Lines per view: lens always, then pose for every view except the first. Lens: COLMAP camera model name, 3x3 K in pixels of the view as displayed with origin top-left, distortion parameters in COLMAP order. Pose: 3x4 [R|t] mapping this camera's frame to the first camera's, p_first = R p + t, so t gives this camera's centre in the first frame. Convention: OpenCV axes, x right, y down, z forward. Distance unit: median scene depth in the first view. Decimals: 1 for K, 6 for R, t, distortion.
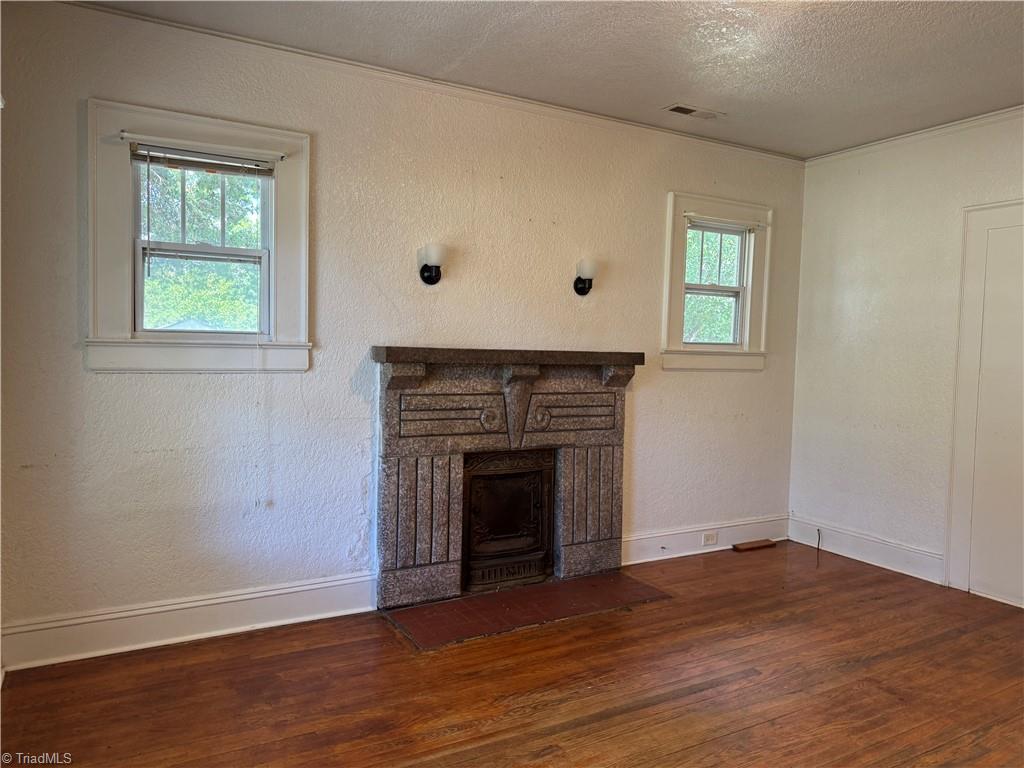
lens RADIAL K [[722.1, 0, 519.3], [0, 722.1, 379.8], [0, 0, 1]] dist [0.058998, -0.072582]
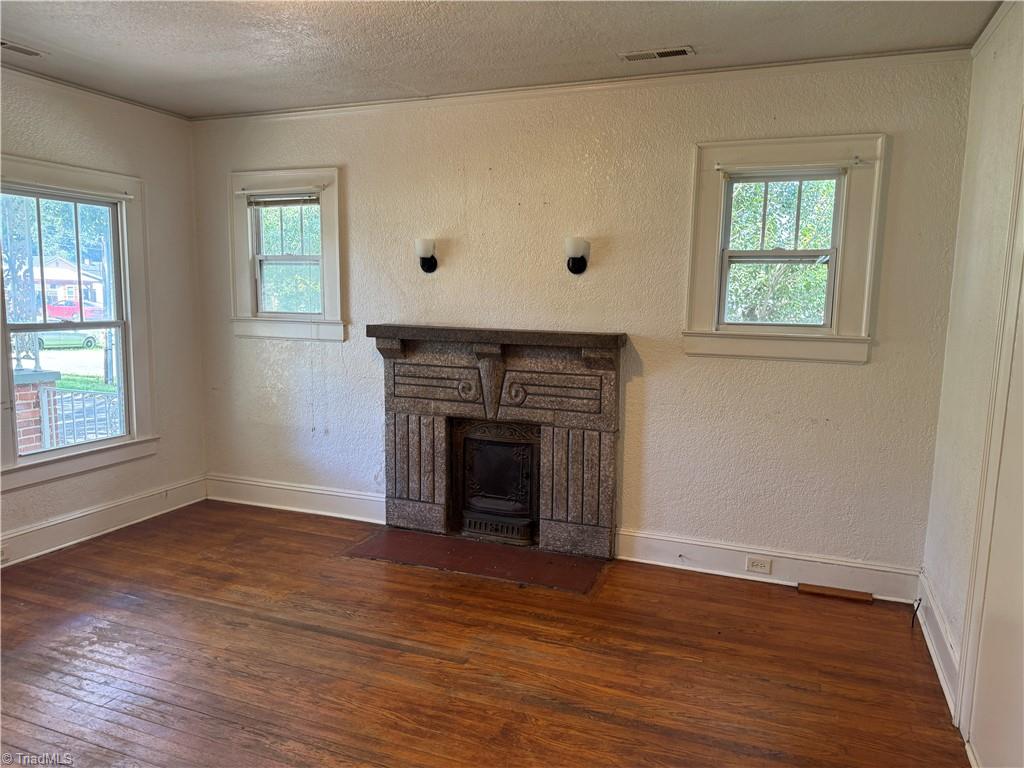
lens RADIAL K [[722.1, 0, 529.2], [0, 722.1, 388.4], [0, 0, 1]] dist [0.058998, -0.072582]
pose [[0.623235, 0.092383, -0.776559, 0.945083], [-0.037118, 0.995373, 0.088625, -0.054381], [0.781153, -0.026410, 0.623781, 0.385889]]
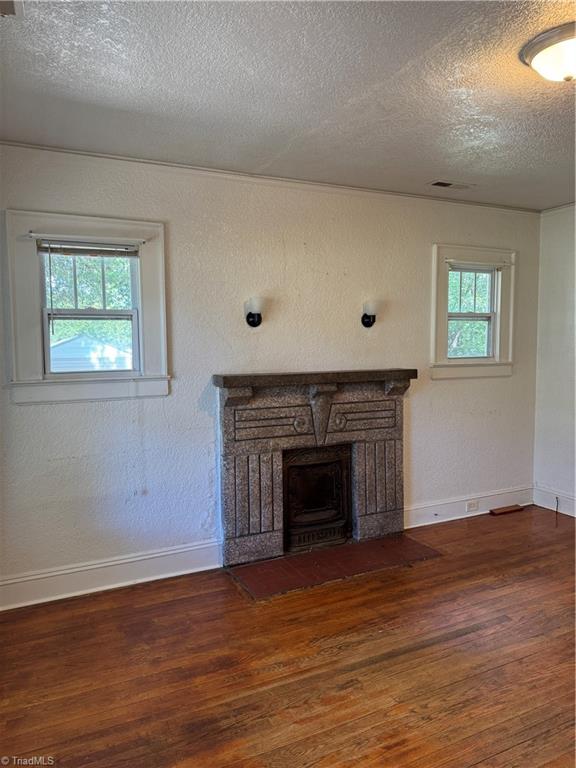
lens RADIAL K [[541.6, 0, 284.5], [0, 541.6, 379.0], [0, 0, 1]] dist [0.058998, -0.072582]
pose [[0.996788, -0.027951, -0.075054, 0.006862], [0.029630, 0.999333, 0.021354, -0.055477], [0.074407, -0.023509, 0.996951, -0.007224]]
